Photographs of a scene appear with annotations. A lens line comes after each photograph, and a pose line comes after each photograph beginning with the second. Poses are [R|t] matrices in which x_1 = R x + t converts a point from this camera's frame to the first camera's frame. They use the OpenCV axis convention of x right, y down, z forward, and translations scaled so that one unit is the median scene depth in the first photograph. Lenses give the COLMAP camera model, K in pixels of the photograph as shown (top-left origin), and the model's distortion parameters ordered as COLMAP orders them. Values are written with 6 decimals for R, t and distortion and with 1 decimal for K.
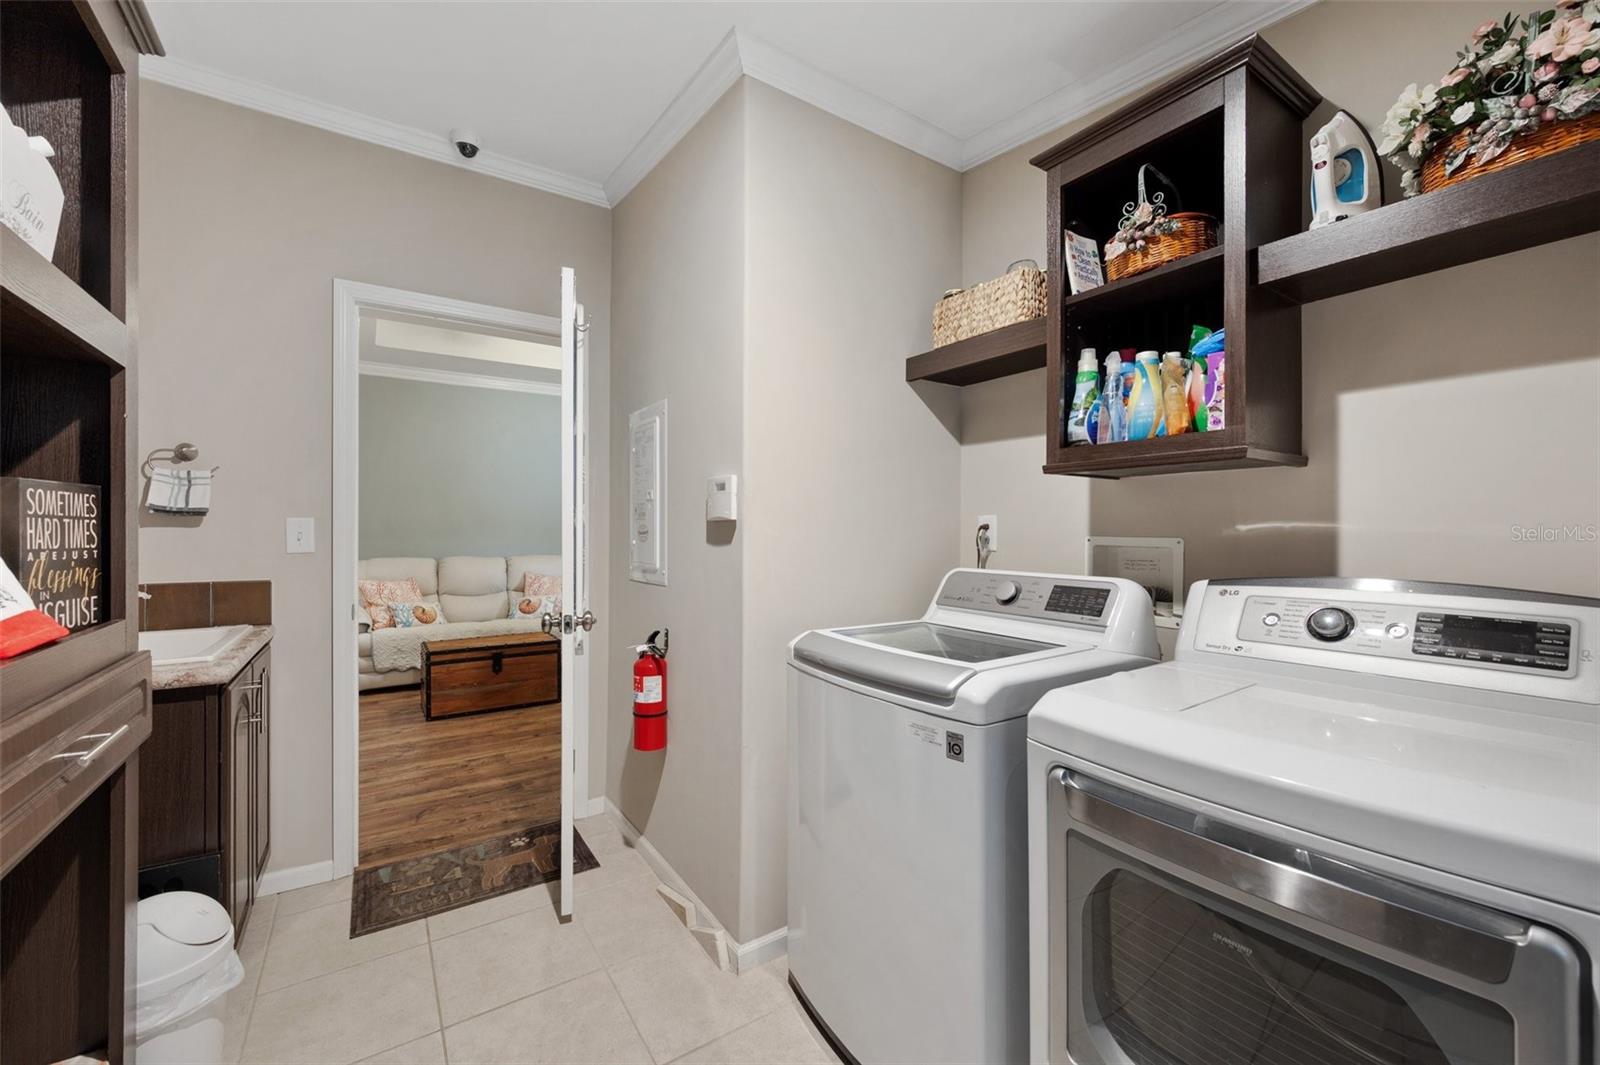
lens RADIAL K [[629.0, 0, 799.5], [0, 629.0, 529.3], [0, 0, 1]] dist [0.002574, 0.000171]
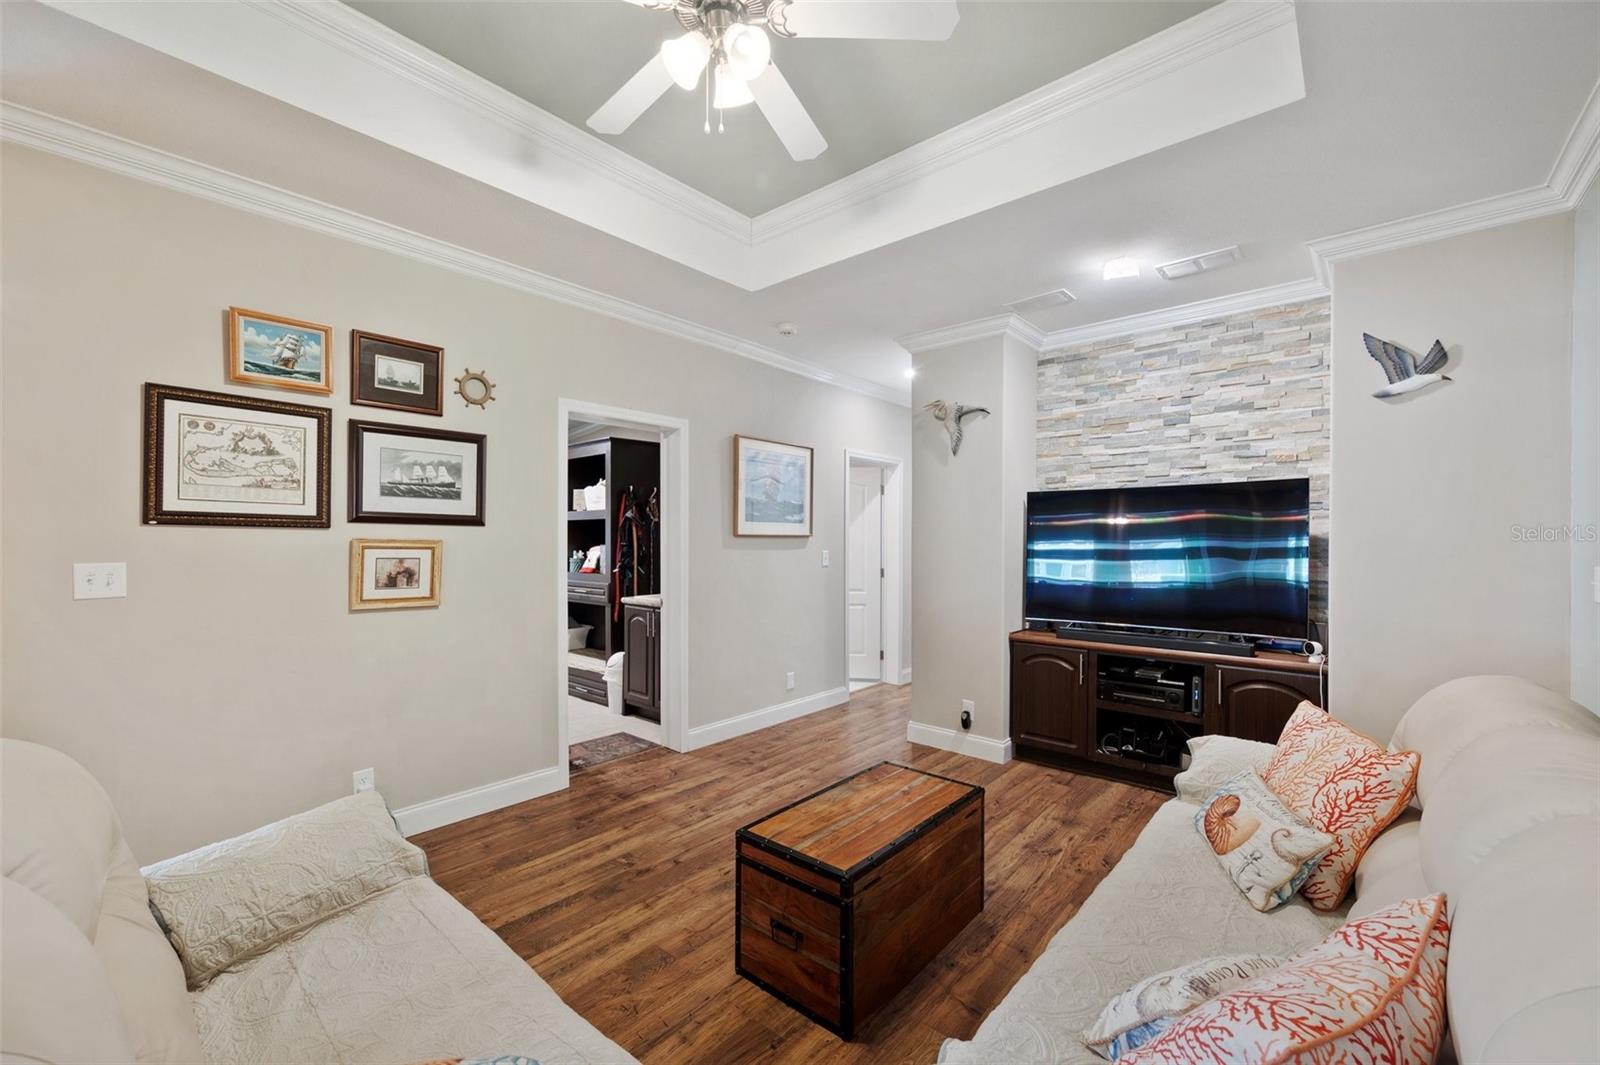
lens RADIAL K [[629.0, 0, 797.9], [0, 629.0, 539.5], [0, 0, 1]] dist [0.002574, 0.000171]
pose [[-0.966442, -0.000266, -0.256885, -0.468159], [0.001832, 0.999967, -0.007928, -0.032351], [0.256878, -0.008133, -0.966410, 2.179499]]
